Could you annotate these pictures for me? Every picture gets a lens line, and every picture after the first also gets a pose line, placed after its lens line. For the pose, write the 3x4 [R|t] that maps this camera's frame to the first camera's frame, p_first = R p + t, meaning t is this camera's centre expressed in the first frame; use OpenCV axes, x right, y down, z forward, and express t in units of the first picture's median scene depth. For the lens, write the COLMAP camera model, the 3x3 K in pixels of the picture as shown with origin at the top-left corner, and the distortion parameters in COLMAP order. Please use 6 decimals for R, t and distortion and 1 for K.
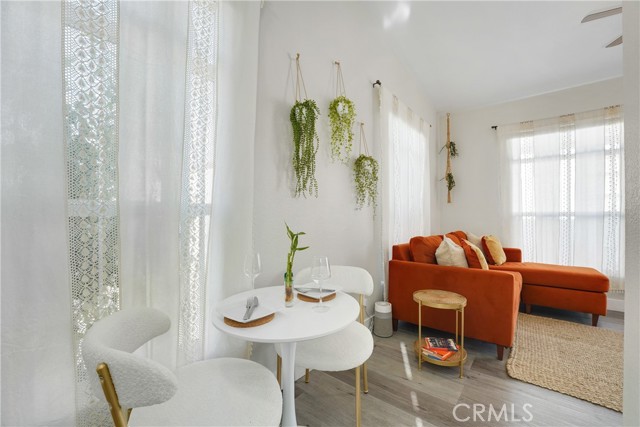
lens RADIAL K [[264.8, 0, 318.9], [0, 264.8, 212.4], [0, 0, 1]] dist [-0.023449, 0.000033]
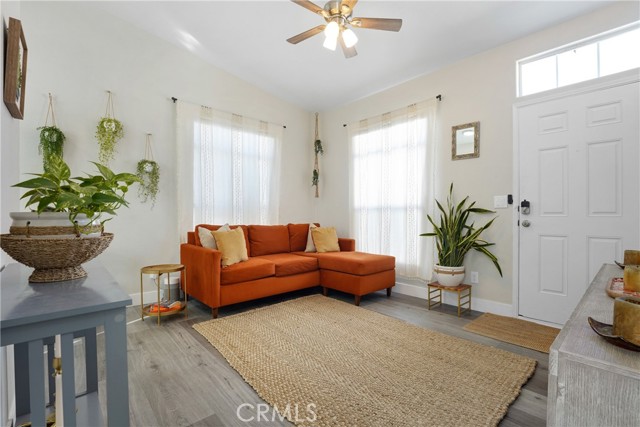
lens RADIAL K [[284.7, 0, 320.6], [0, 284.7, 214.1], [0, 0, 1]] dist [-0.000274, -0.000037]
pose [[0.994002, 0.000489, -0.109365, 0.776185], [0.001362, 0.999857, 0.016848, 0.016296], [0.109357, -0.016896, 0.993859, -0.185742]]
